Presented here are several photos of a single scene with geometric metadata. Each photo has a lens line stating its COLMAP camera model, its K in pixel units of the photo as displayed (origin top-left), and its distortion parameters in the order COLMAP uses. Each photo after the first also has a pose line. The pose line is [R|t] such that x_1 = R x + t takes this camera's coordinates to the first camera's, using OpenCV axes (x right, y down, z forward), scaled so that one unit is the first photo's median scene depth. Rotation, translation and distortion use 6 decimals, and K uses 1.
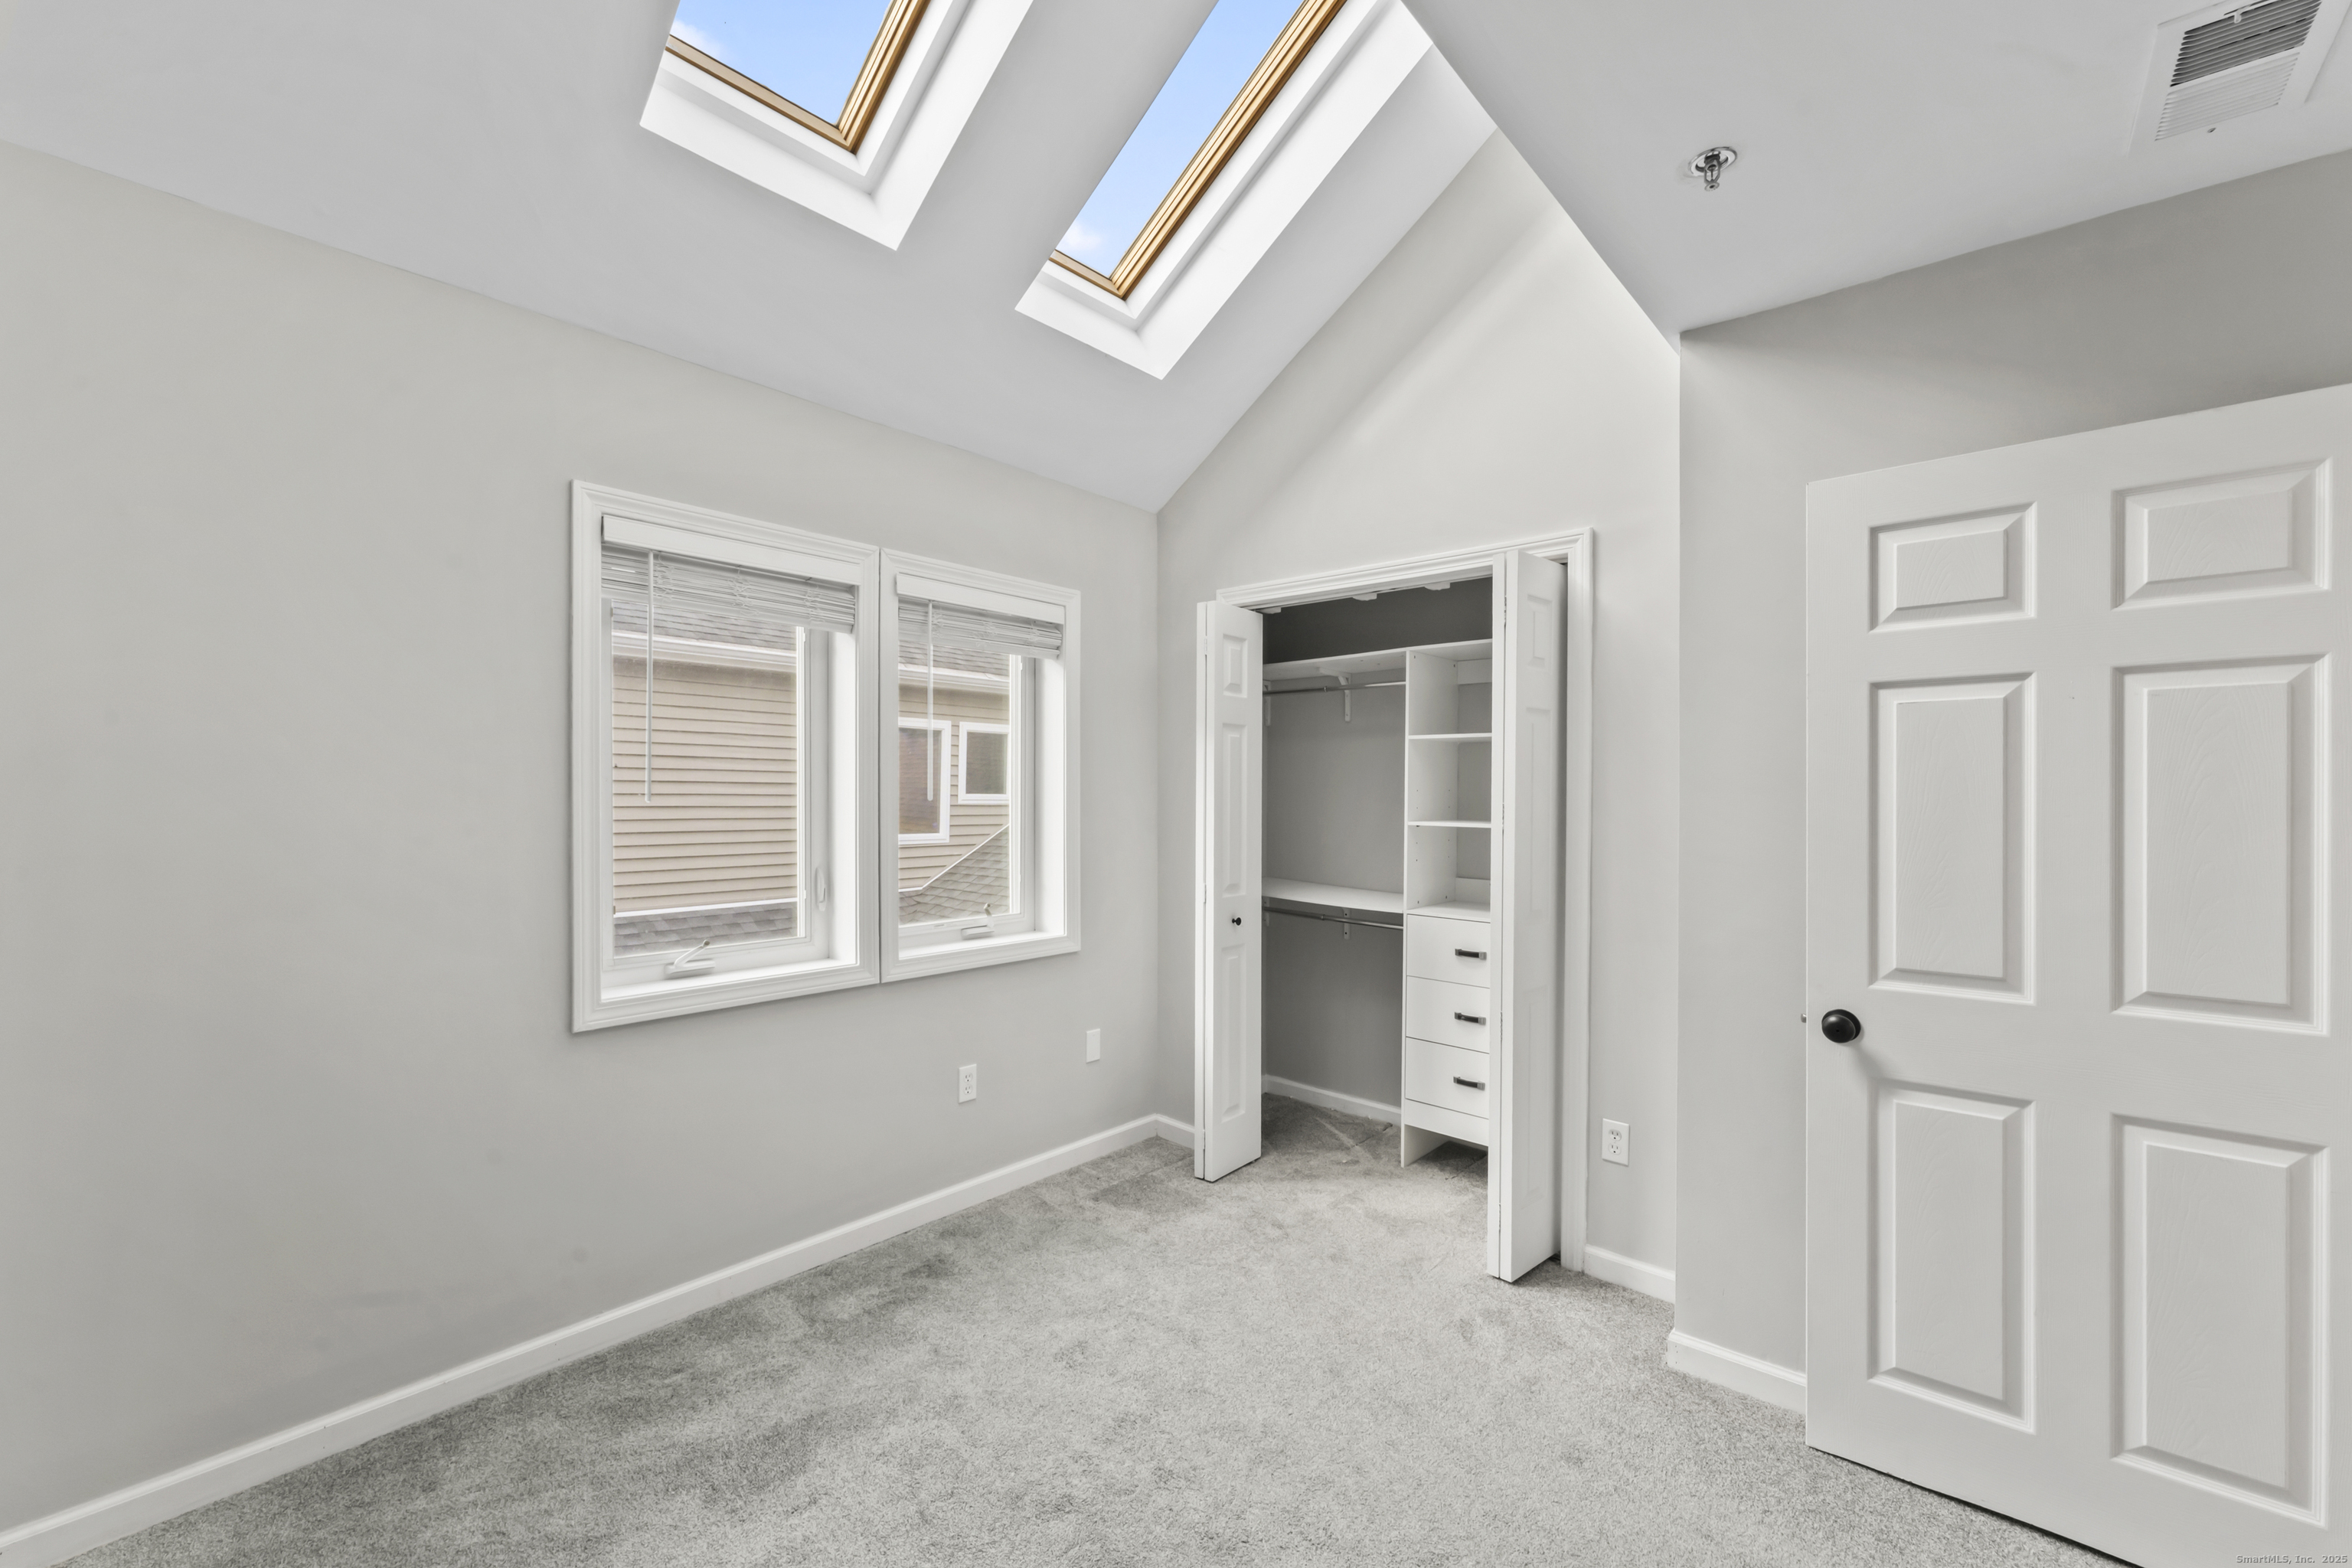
lens RADIAL K [[951.7, 0, 1180.6], [0, 951.7, 799.0], [0, 0, 1]] dist [-0.000336, -0.000193]
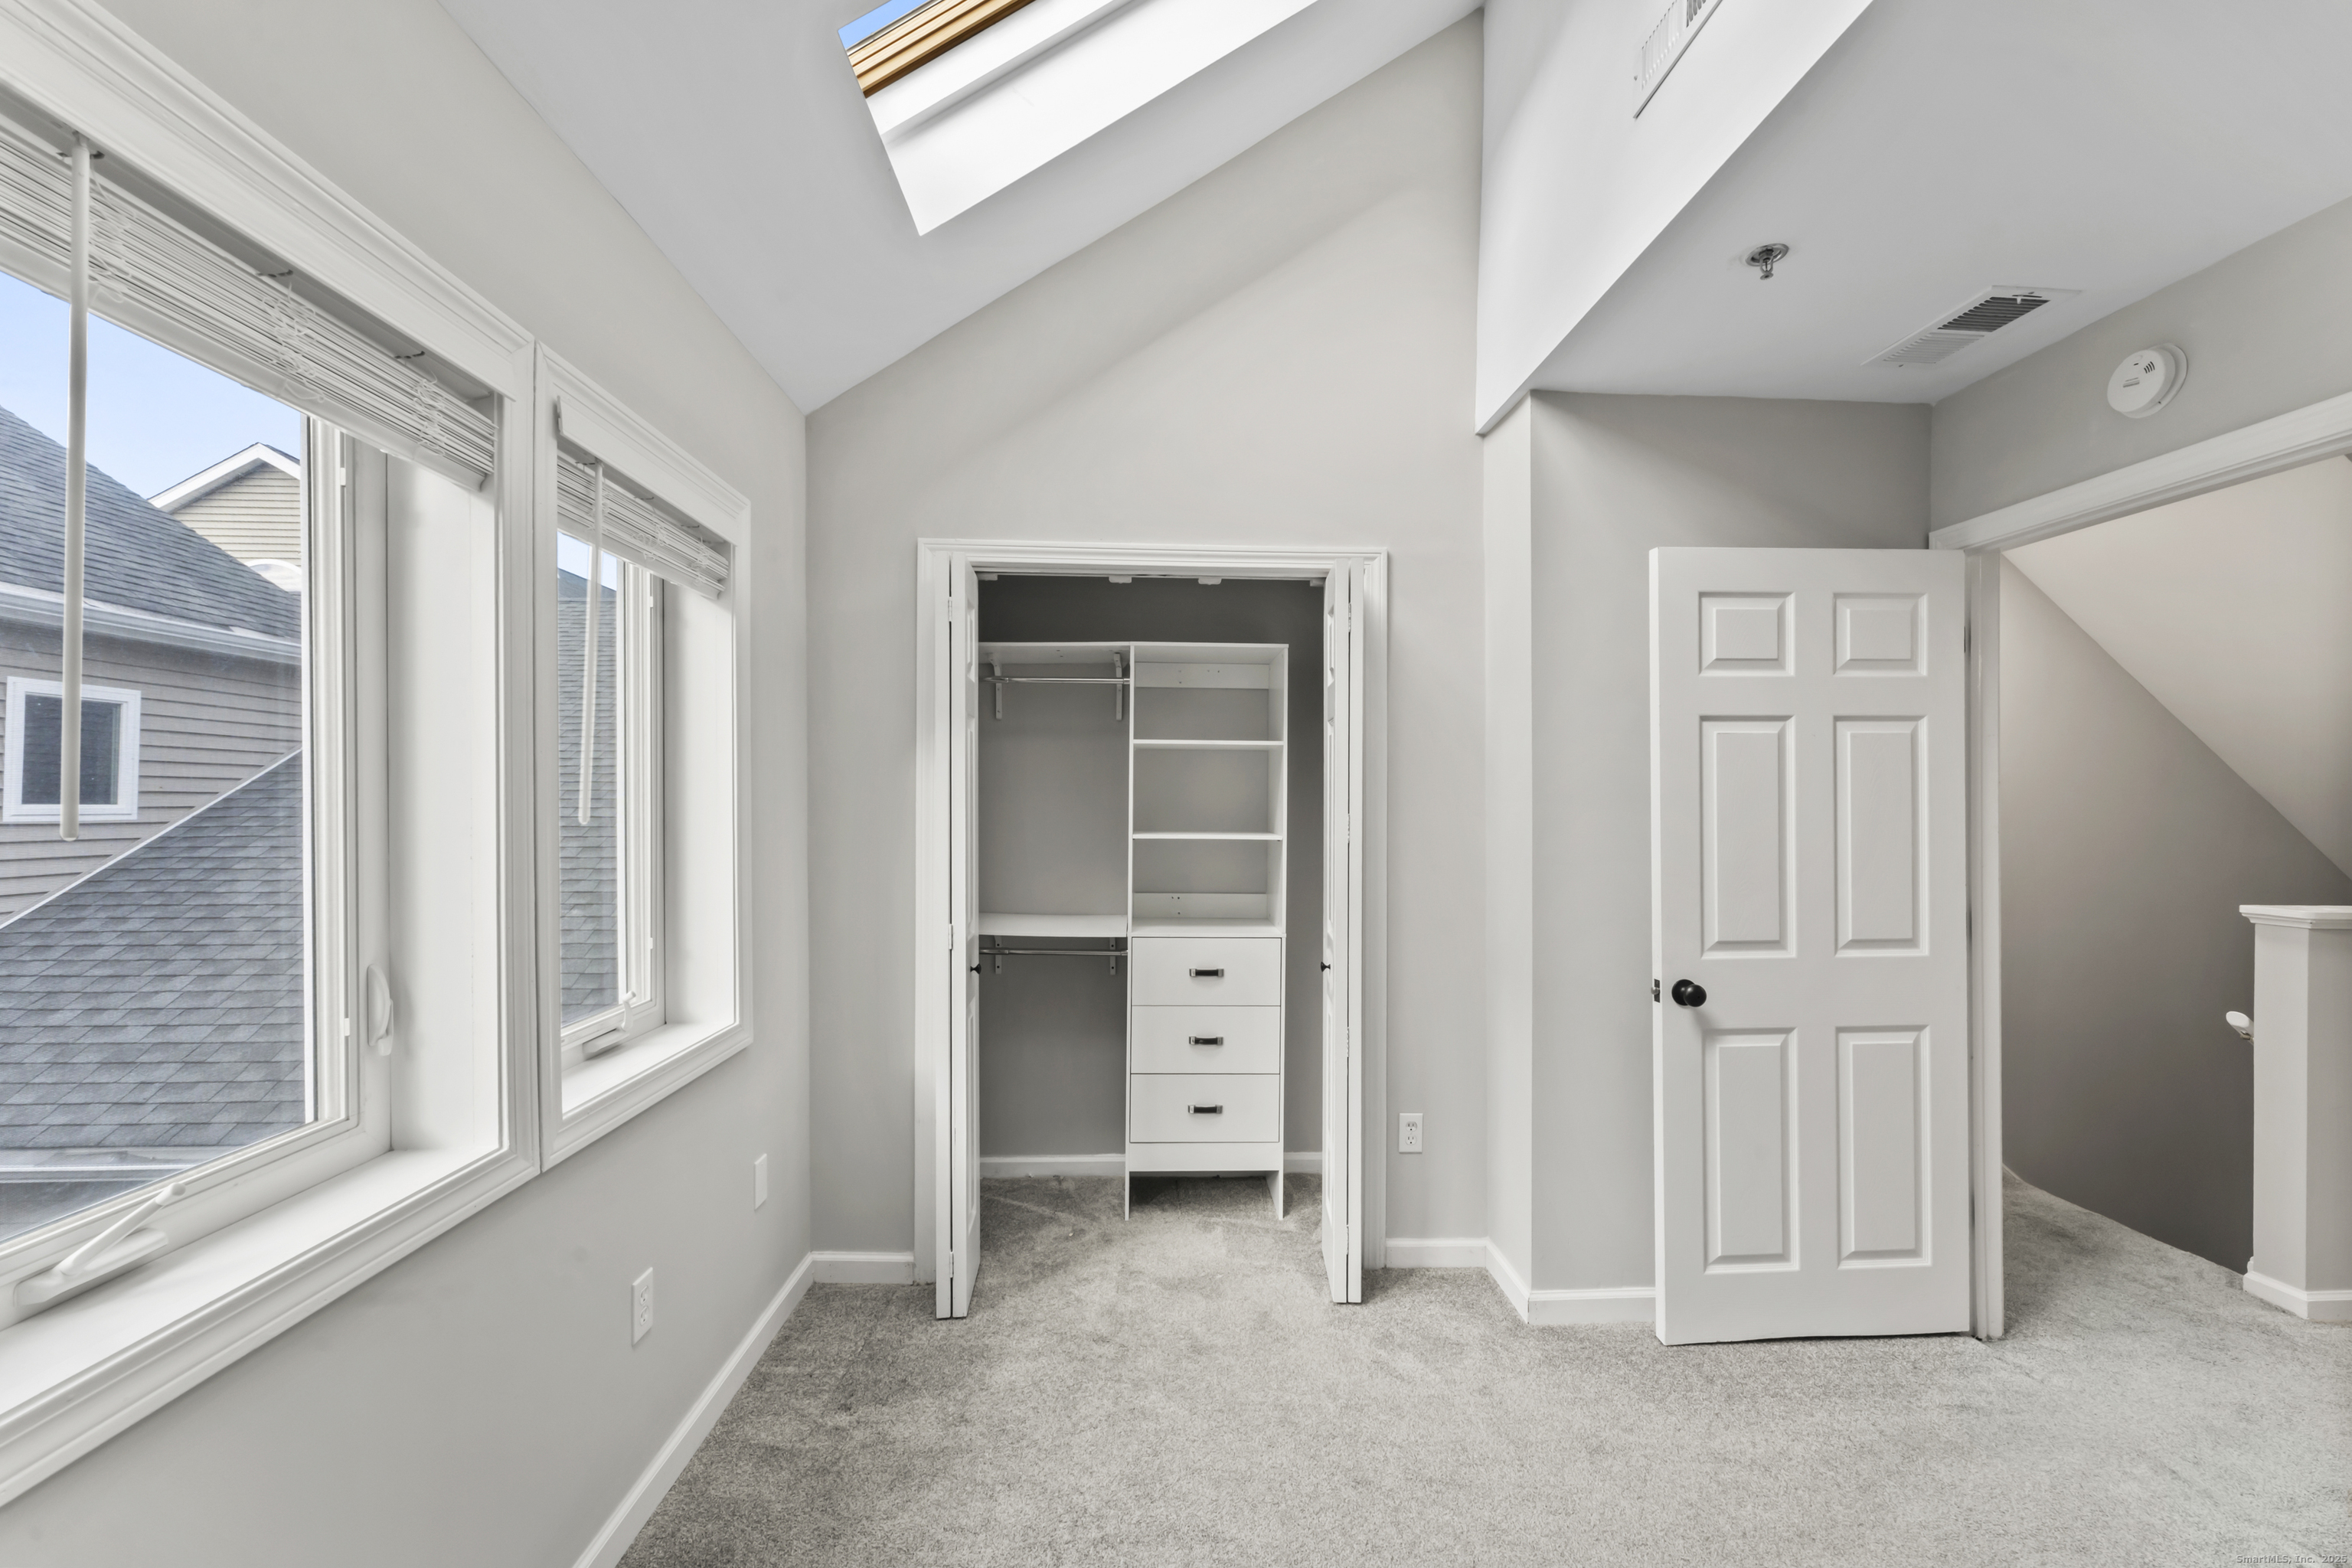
lens RADIAL K [[951.7, 0, 1180.6], [0, 951.7, 799.0], [0, 0, 1]] dist [-0.000336, -0.000193]
pose [[0.718560, -0.000242, 0.695465, -0.406194], [0.005174, 0.999974, -0.004998, -0.006021], [-0.695446, 0.007190, 0.718543, 0.364778]]
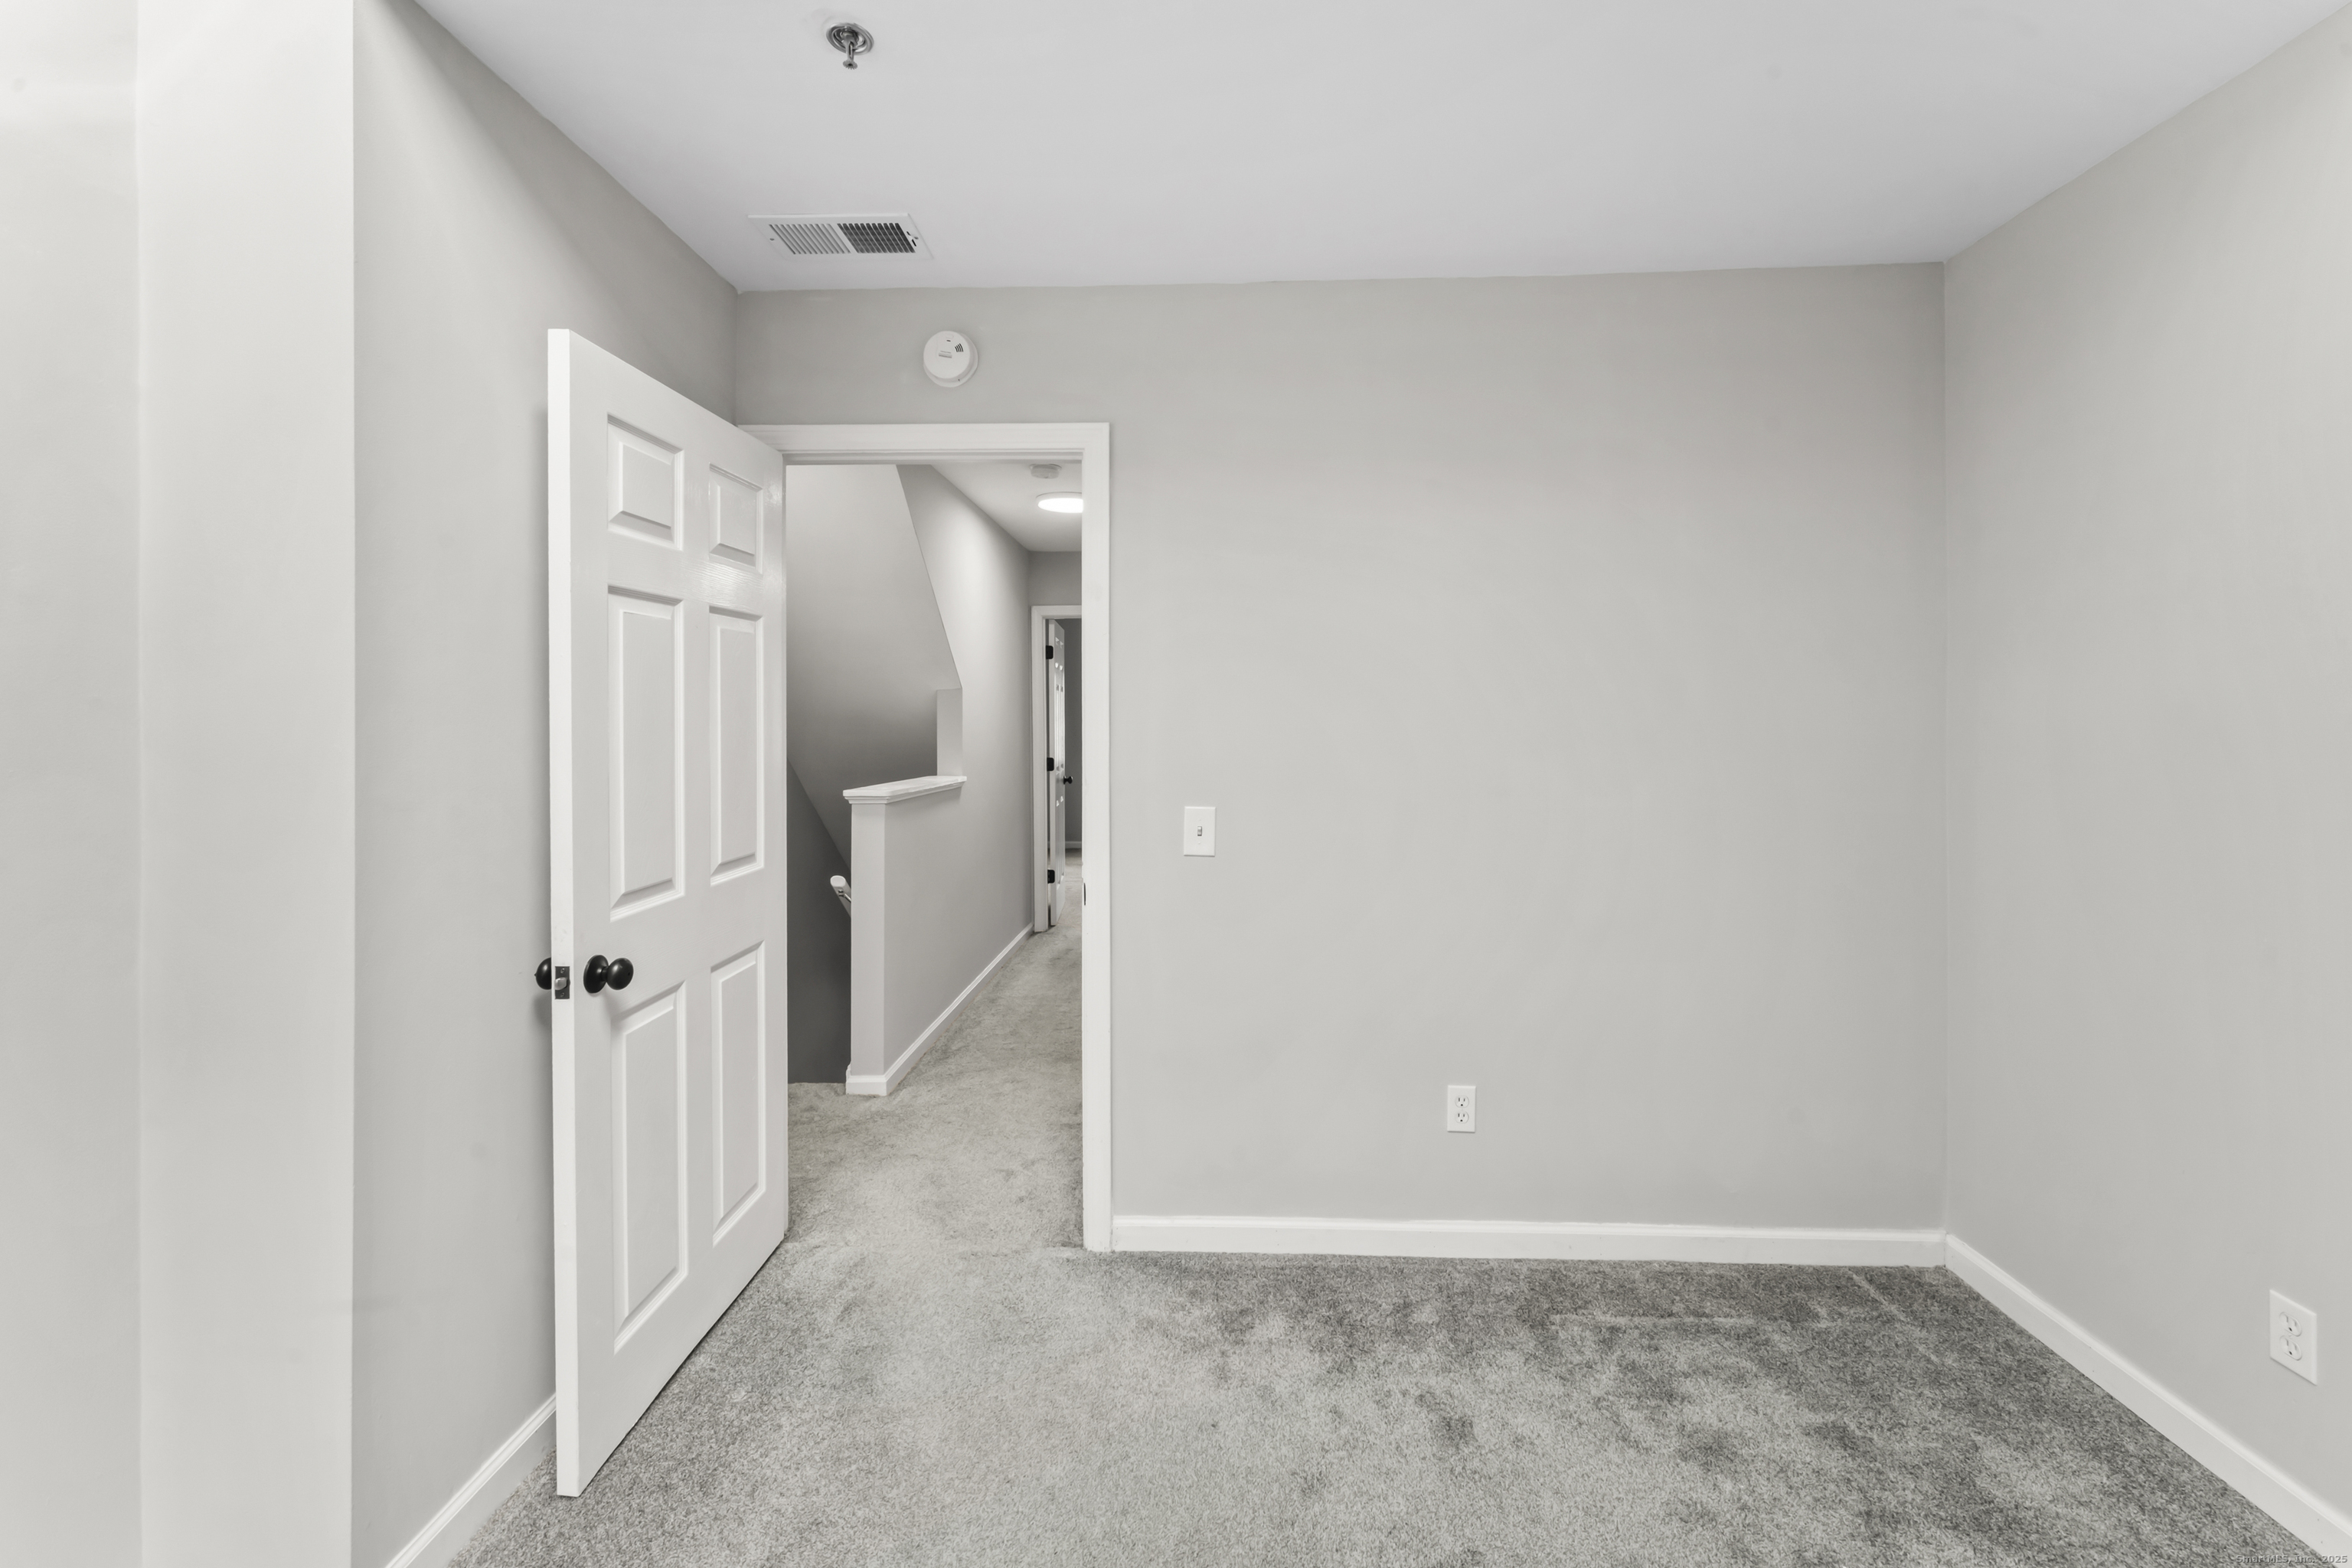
lens RADIAL K [[966.9, 0, 1180.1], [0, 966.9, 710.2], [0, 0, 1]] dist [0.001032, -0.000085]
pose [[-0.633089, 0.000411, 0.774079, -0.211824], [0.001945, 0.999998, 0.001060, -0.001680], [-0.774077, 0.002177, -0.633088, 0.737842]]
